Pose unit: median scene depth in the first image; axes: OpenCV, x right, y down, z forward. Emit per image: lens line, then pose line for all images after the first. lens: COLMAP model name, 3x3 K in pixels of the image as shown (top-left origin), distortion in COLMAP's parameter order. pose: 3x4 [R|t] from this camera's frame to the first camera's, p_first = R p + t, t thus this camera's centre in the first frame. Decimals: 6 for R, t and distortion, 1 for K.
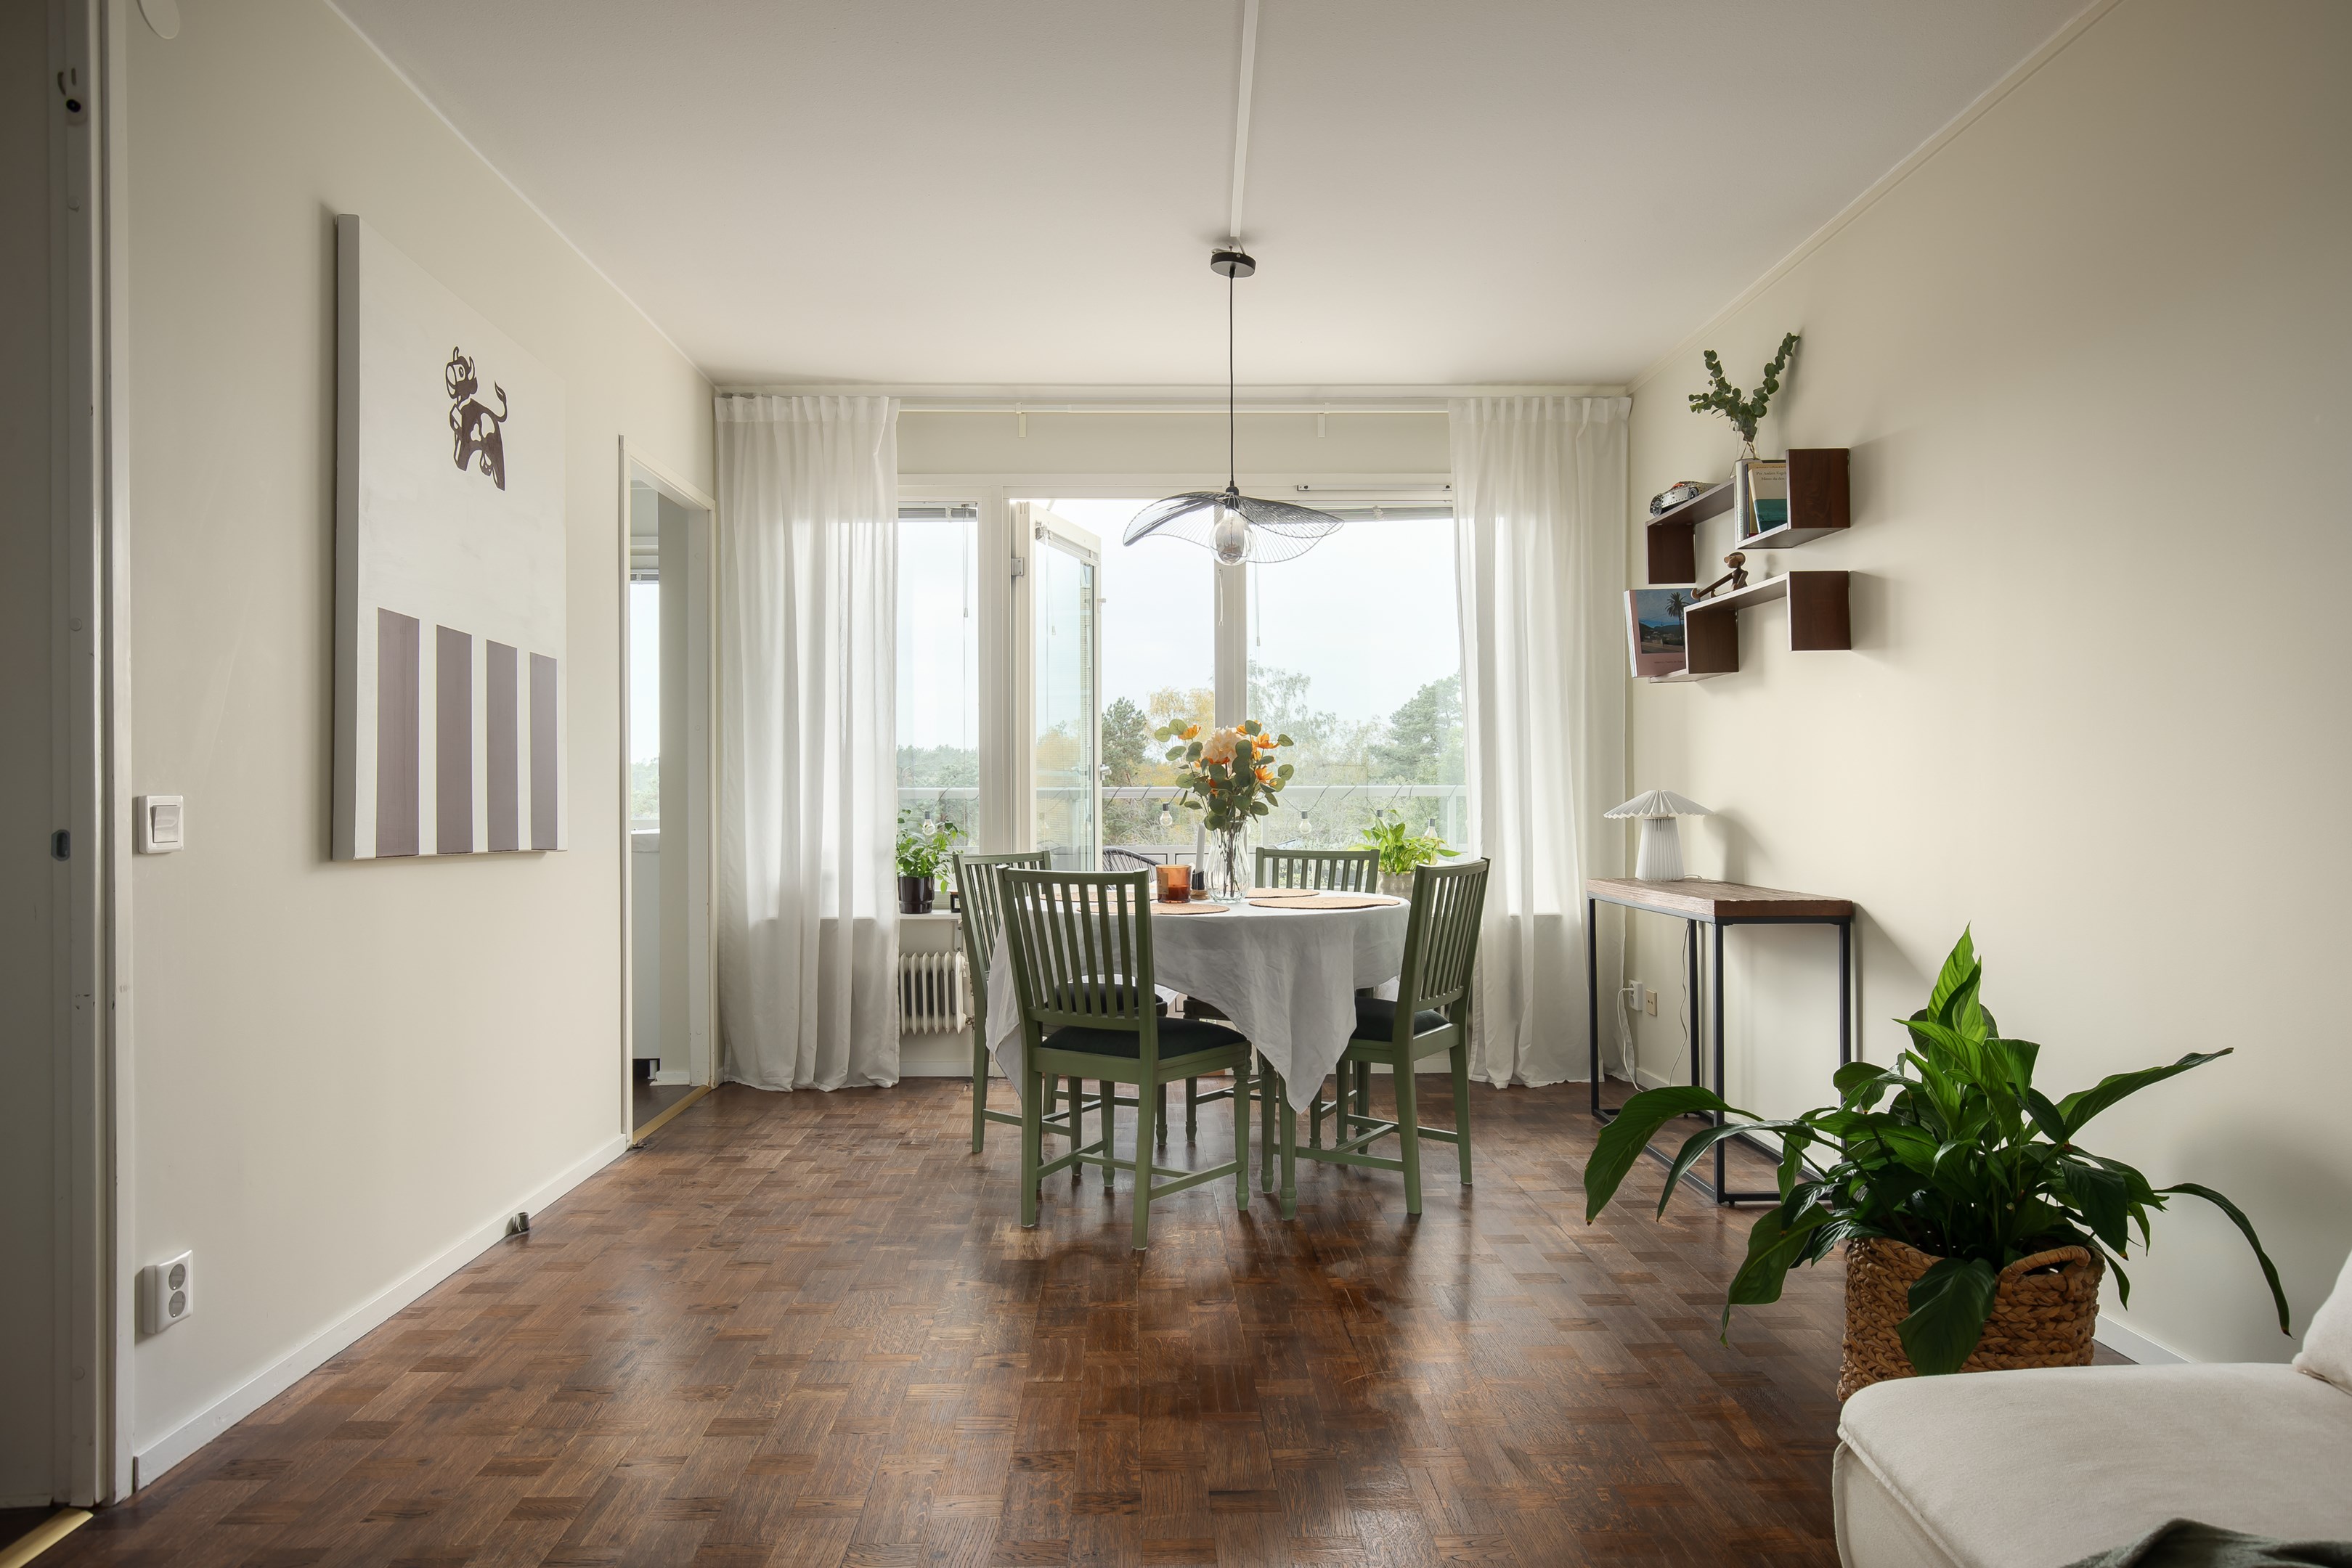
lens RADIAL K [[1459.3, 0, 1179.7], [0, 1459.3, 789.4], [0, 0, 1]] dist [-0.002412, -0.000712]
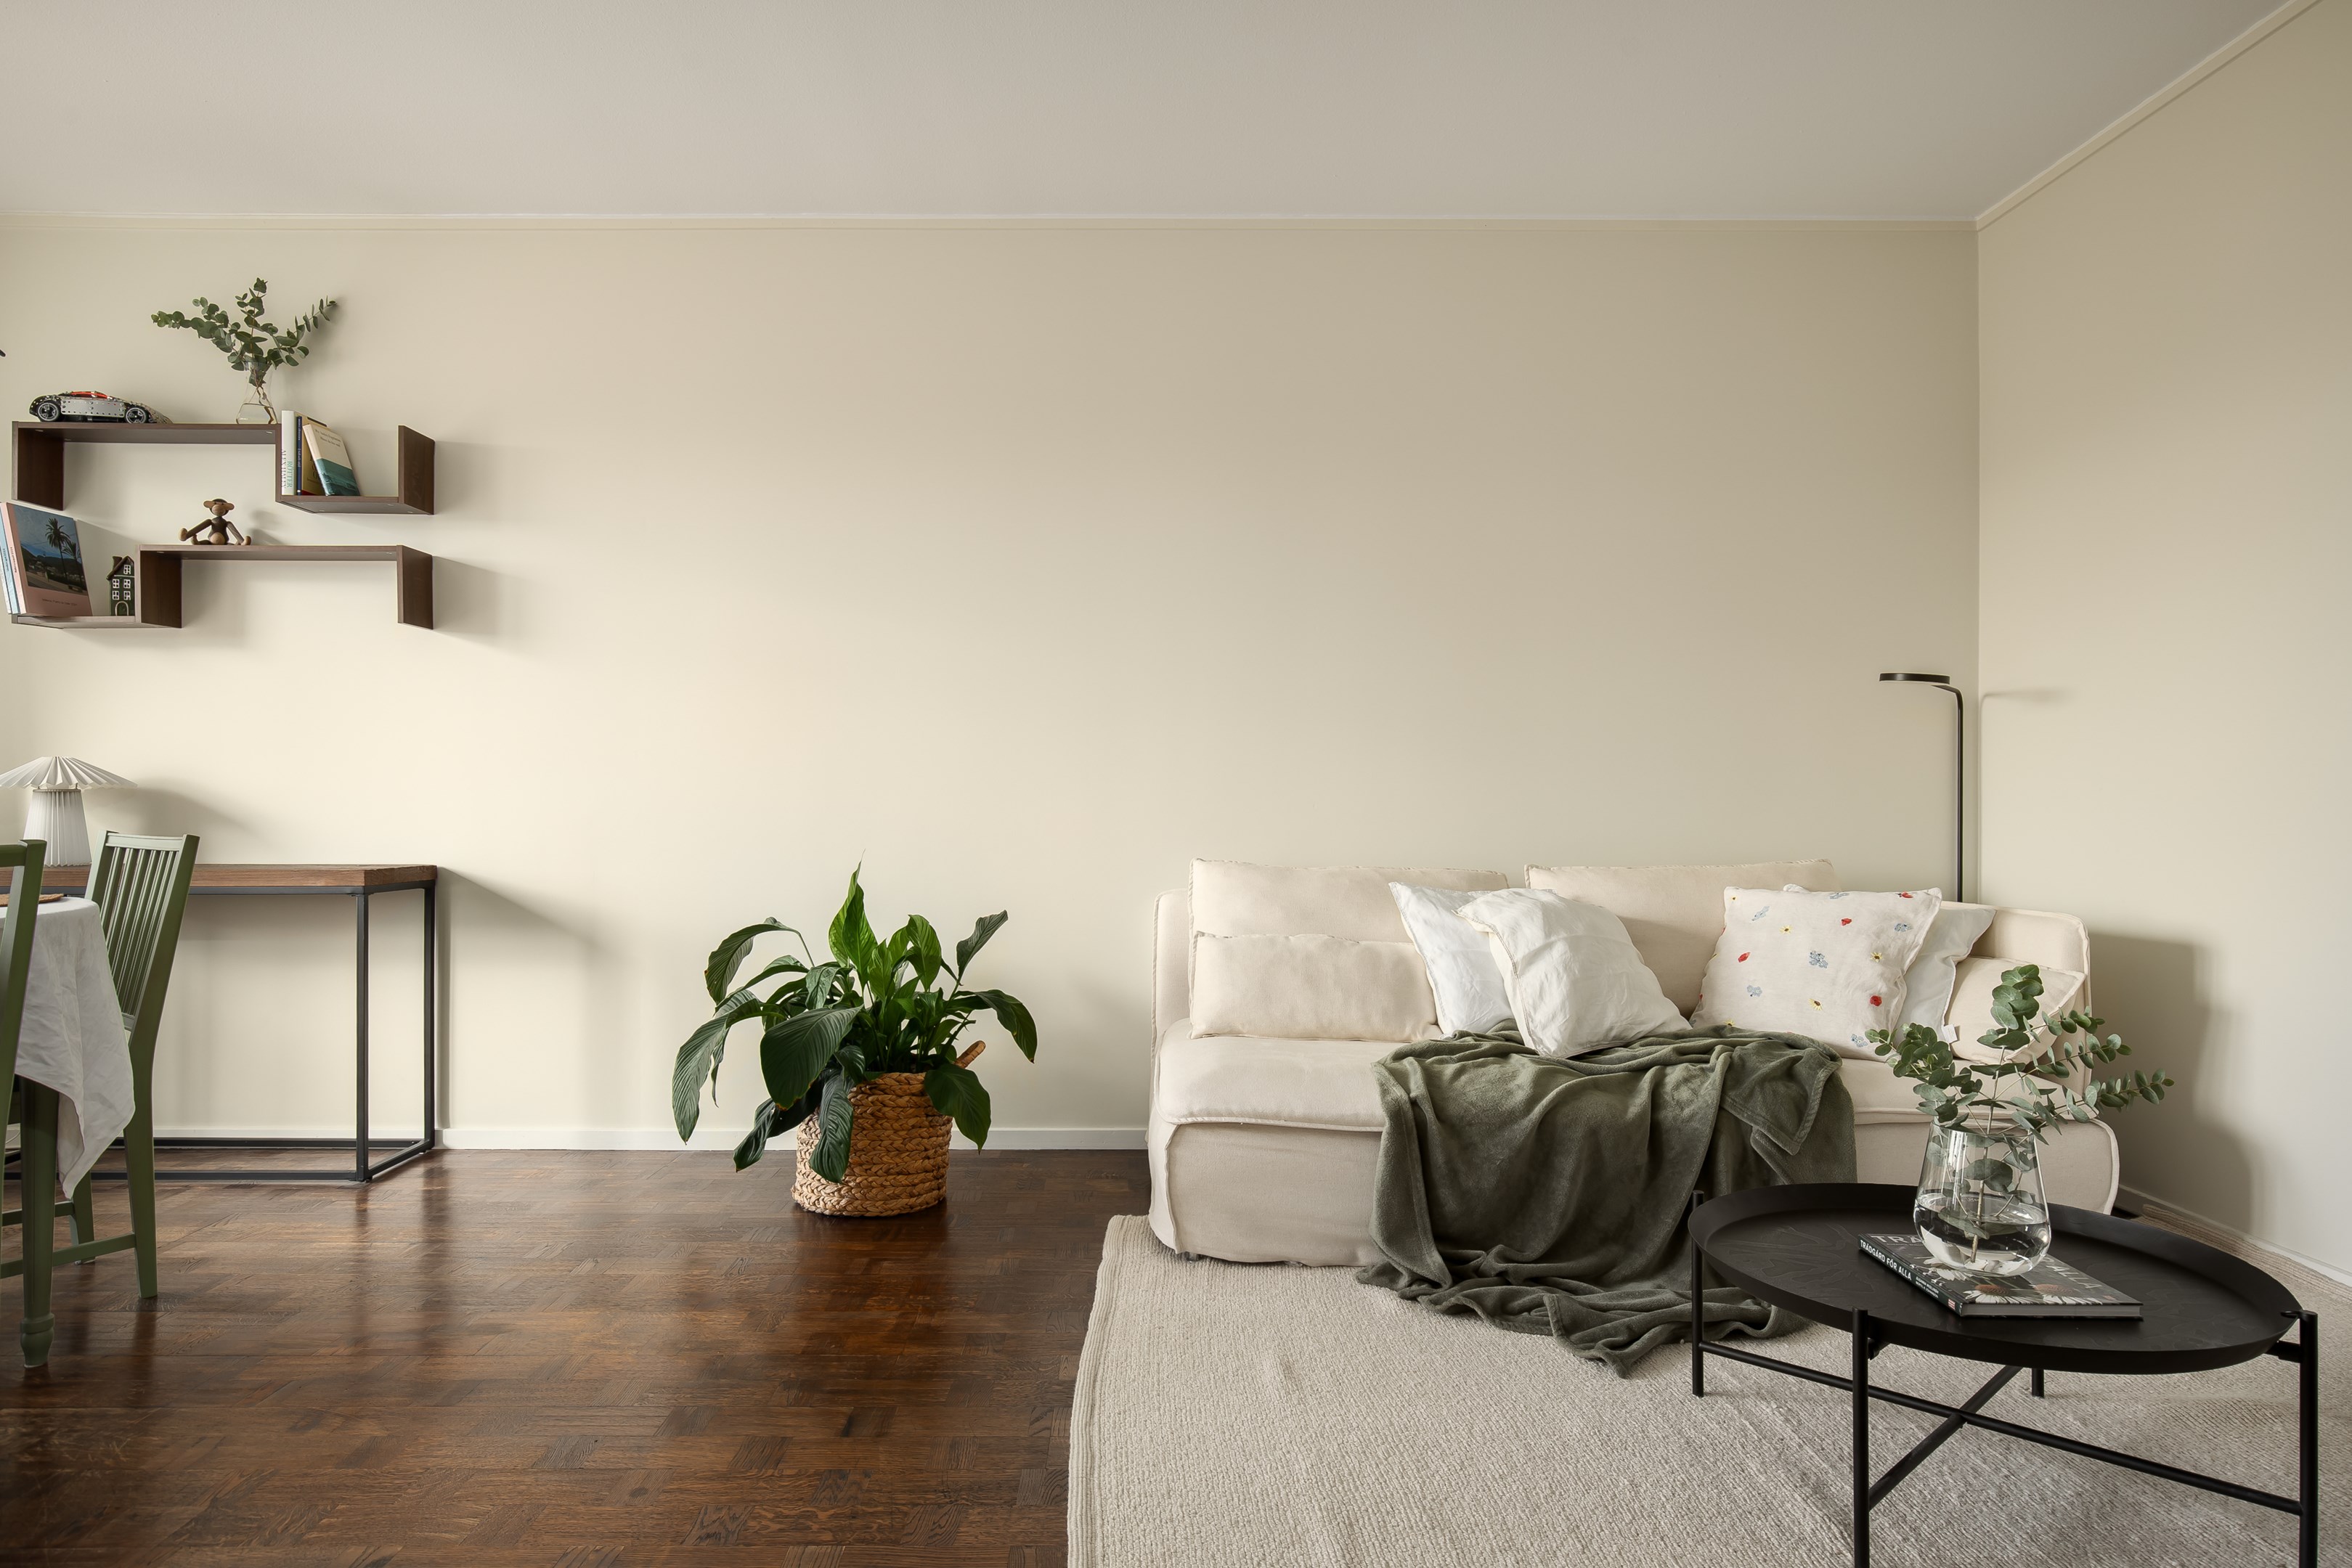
lens RADIAL K [[1414.9, 0, 1140.7], [0, 1414.9, 790.2], [0, 0, 1]] dist [0.001064, 0.000550]
pose [[0.017147, 0.008894, 0.999813, -0.462209], [-0.006090, 0.999943, -0.008791, 0.022675], [-0.999834, -0.005938, 0.017201, 0.381771]]
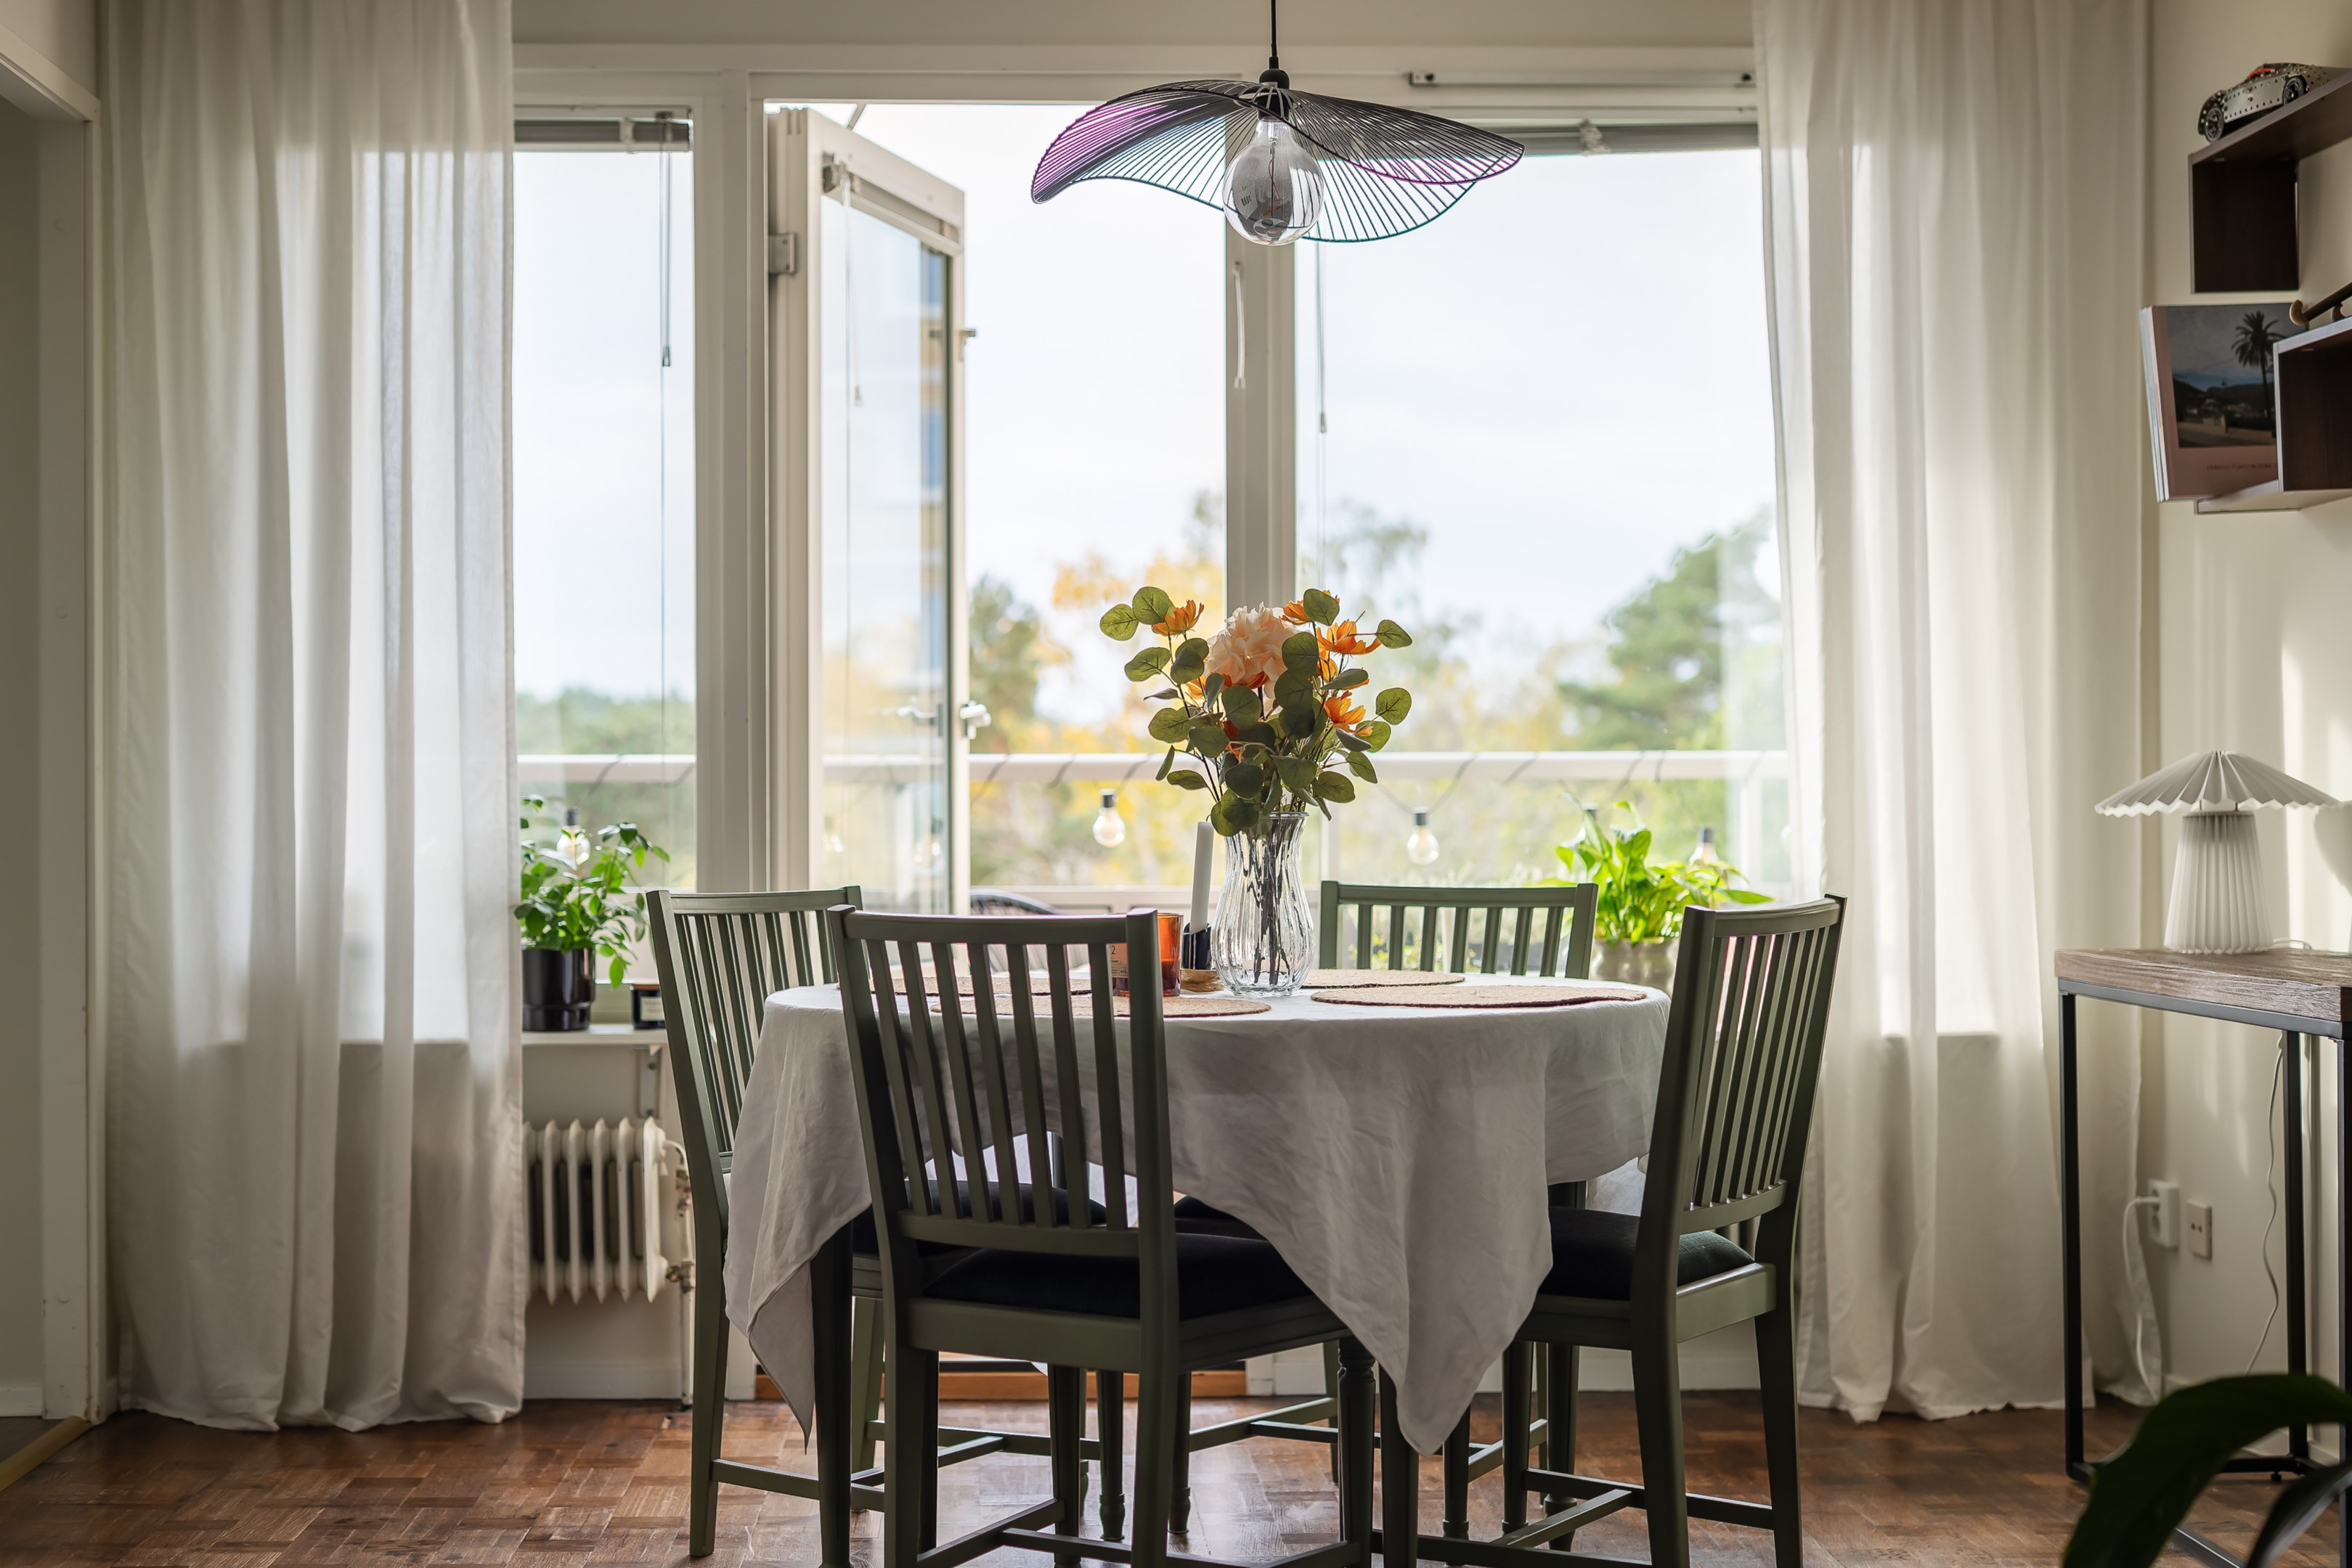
lens RADIAL K [[3351.3, 0, 1168.6], [0, 3351.3, 788.2], [0, 0, 1]] dist [-0.015001, 0.065672]
pose [[0.999884, 0.000814, 0.015212, -0.010494], [-0.000838, 0.999998, 0.001588, 0.010348], [-0.015210, -0.001600, 0.999883, -0.027540]]
